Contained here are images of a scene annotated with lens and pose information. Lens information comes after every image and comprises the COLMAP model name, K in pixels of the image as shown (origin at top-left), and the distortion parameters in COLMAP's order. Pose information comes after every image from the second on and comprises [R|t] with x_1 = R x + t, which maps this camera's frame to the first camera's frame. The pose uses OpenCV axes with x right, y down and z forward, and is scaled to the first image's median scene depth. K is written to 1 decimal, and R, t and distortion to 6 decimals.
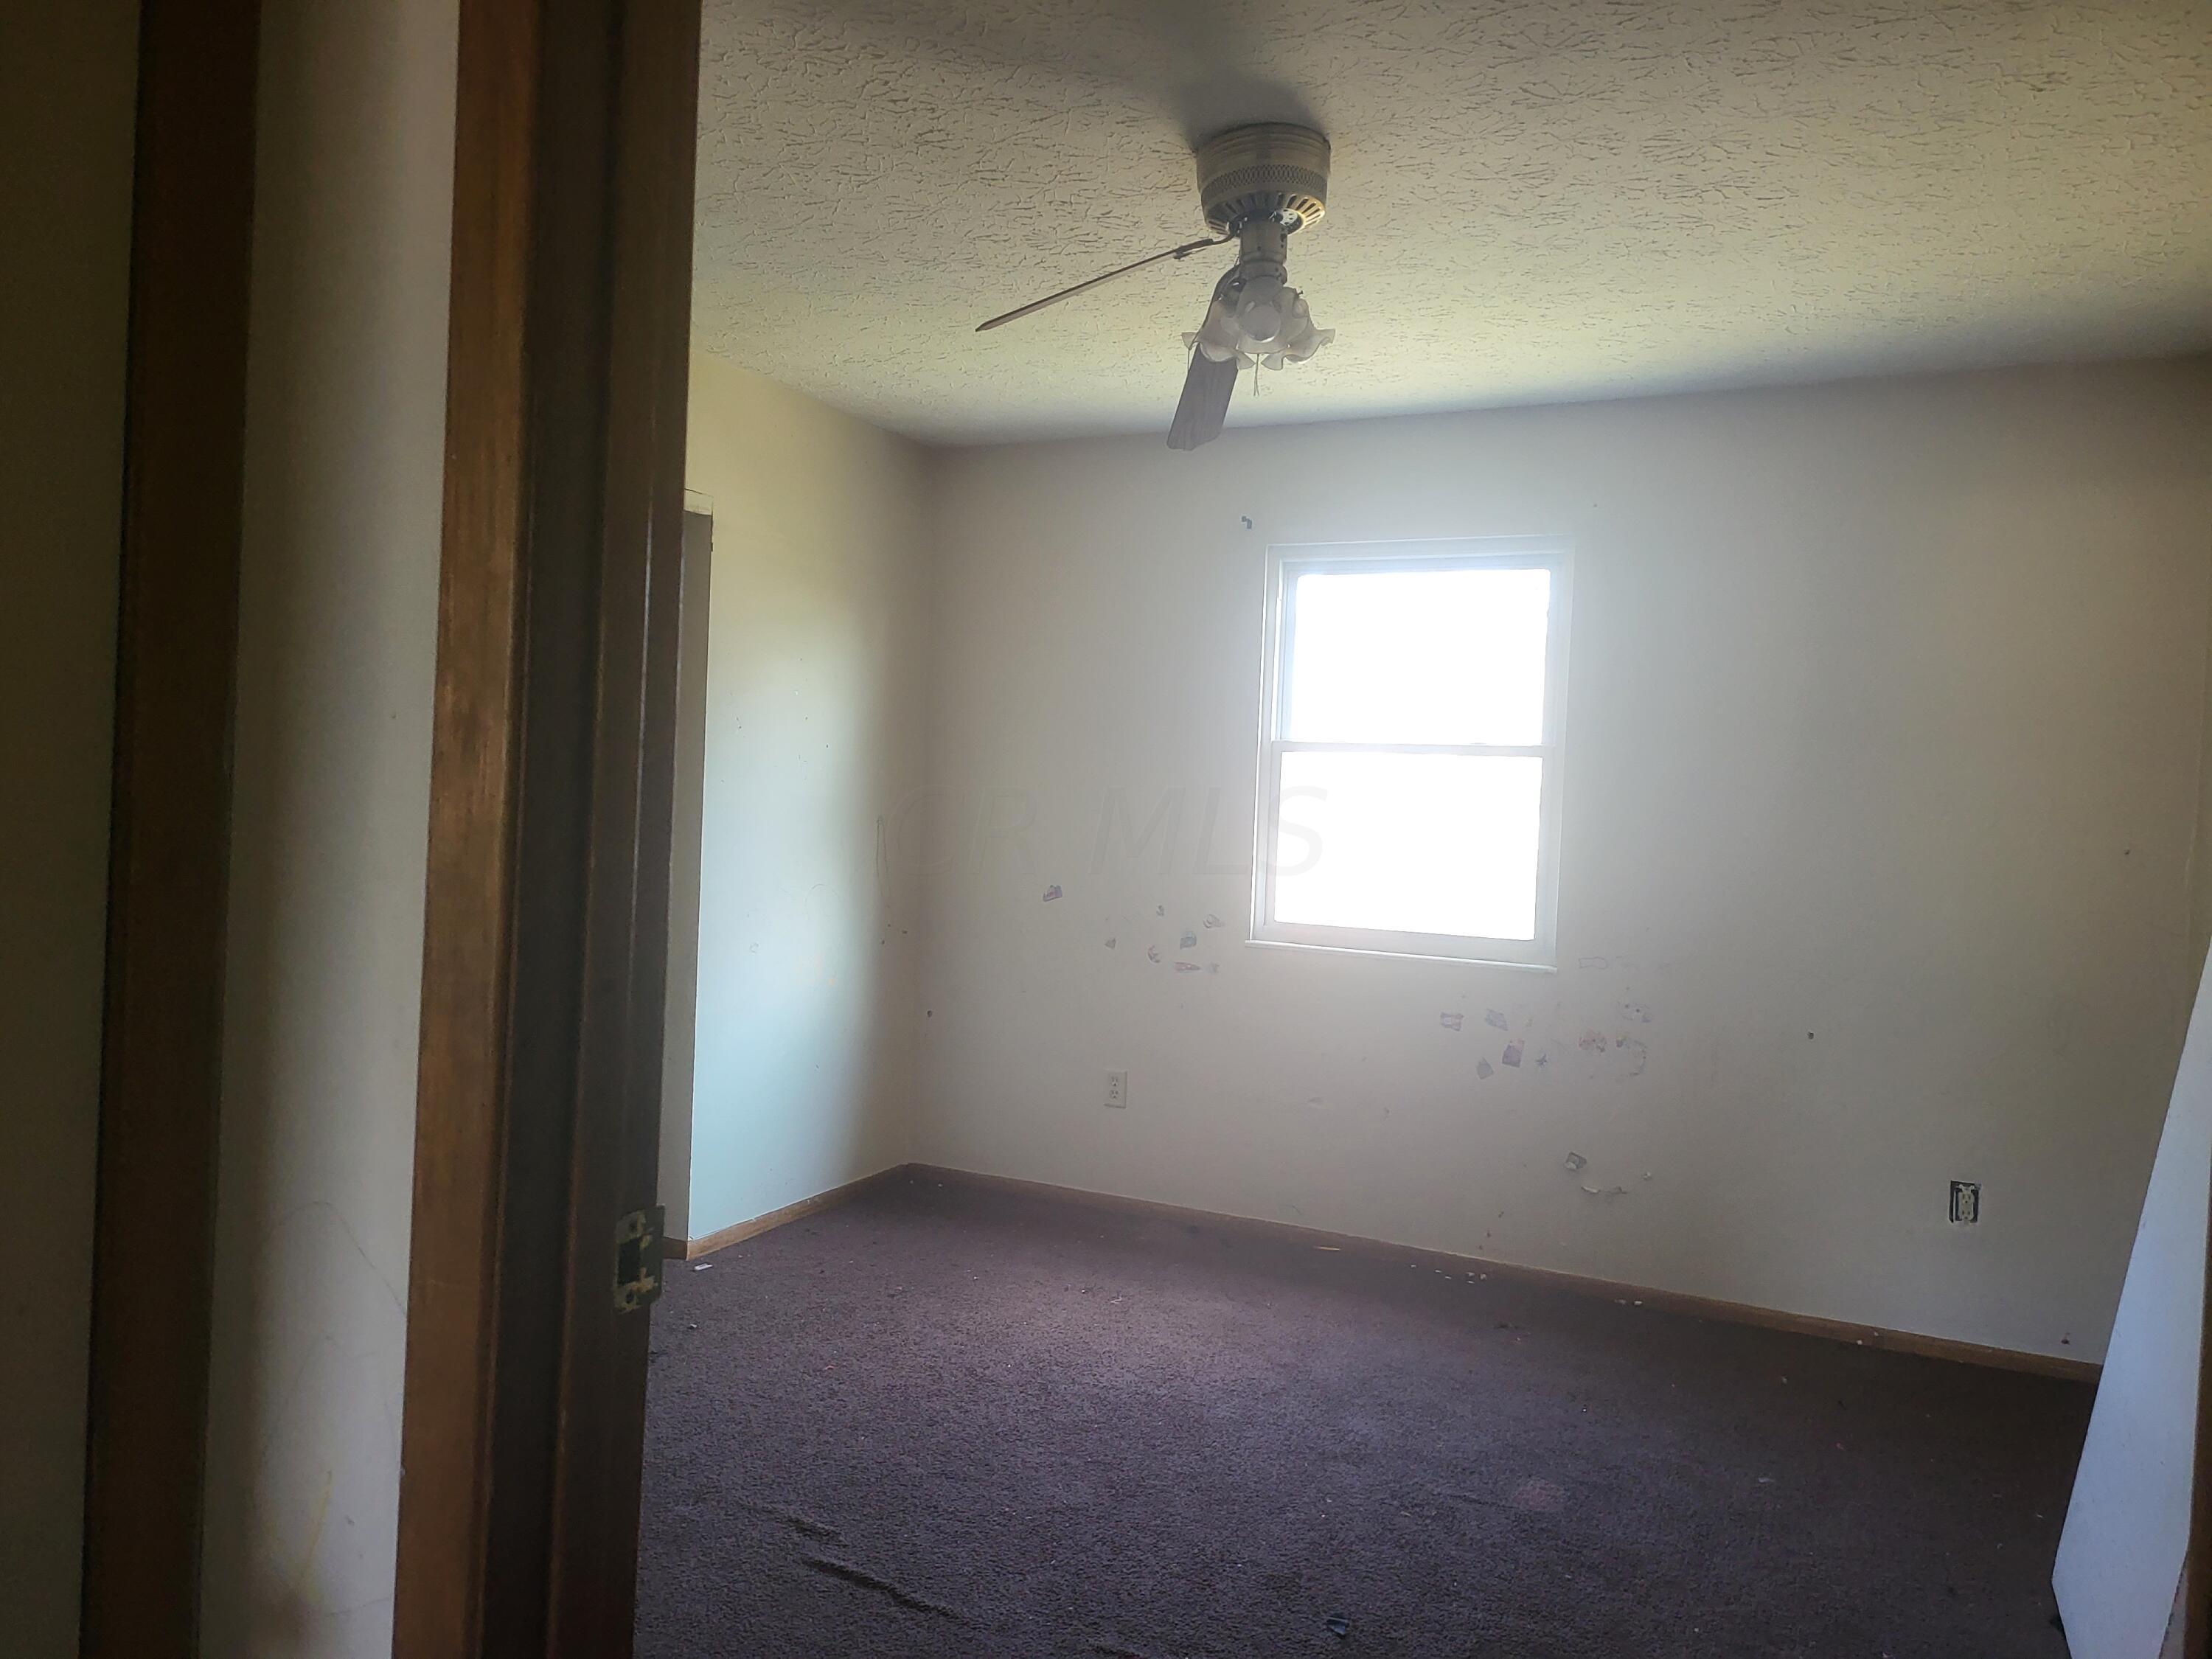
lens RADIAL K [[1571.7, 0, 1120.8], [0, 1571.7, 852.0], [0, 0, 1]] dist [0.077951, -0.096435]
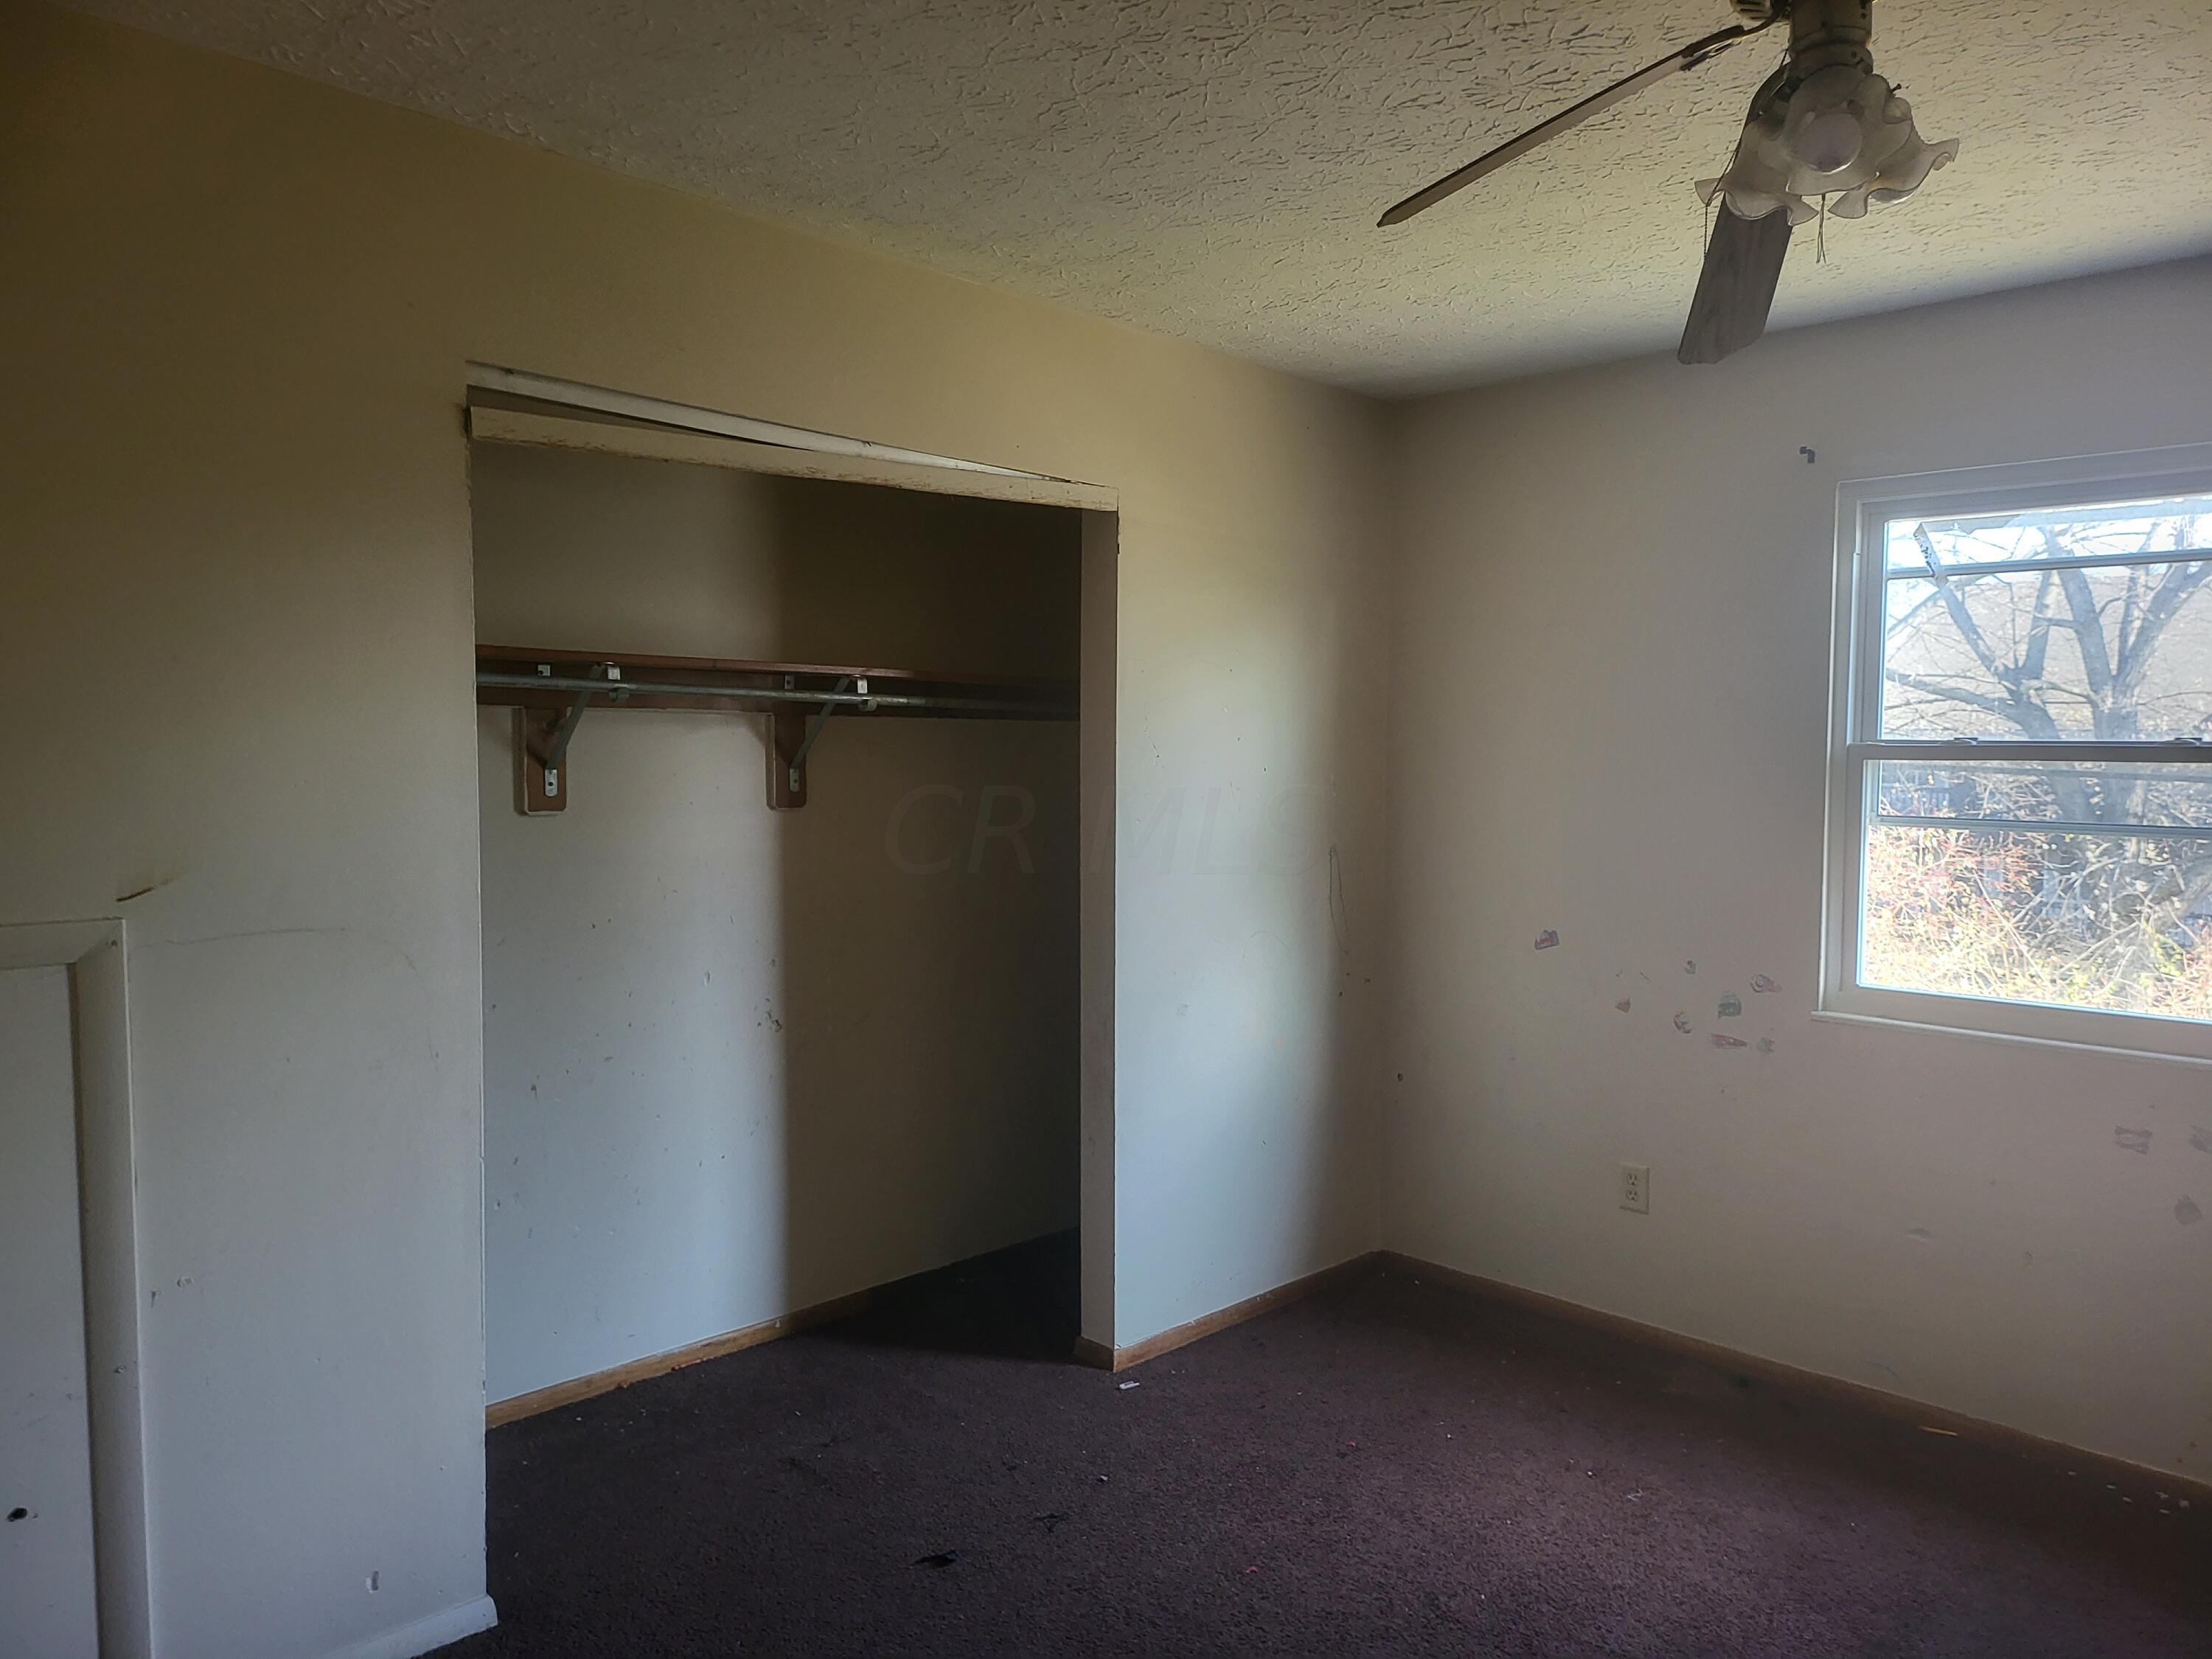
lens RADIAL K [[1571.7, 0, 1120.8], [0, 1571.7, 852.0], [0, 0, 1]] dist [0.077951, -0.096435]
pose [[0.945714, -0.013000, -0.324739, 0.018279], [0.020320, 0.999610, 0.019158, -0.051808], [0.324363, -0.024717, 0.945610, 0.219604]]
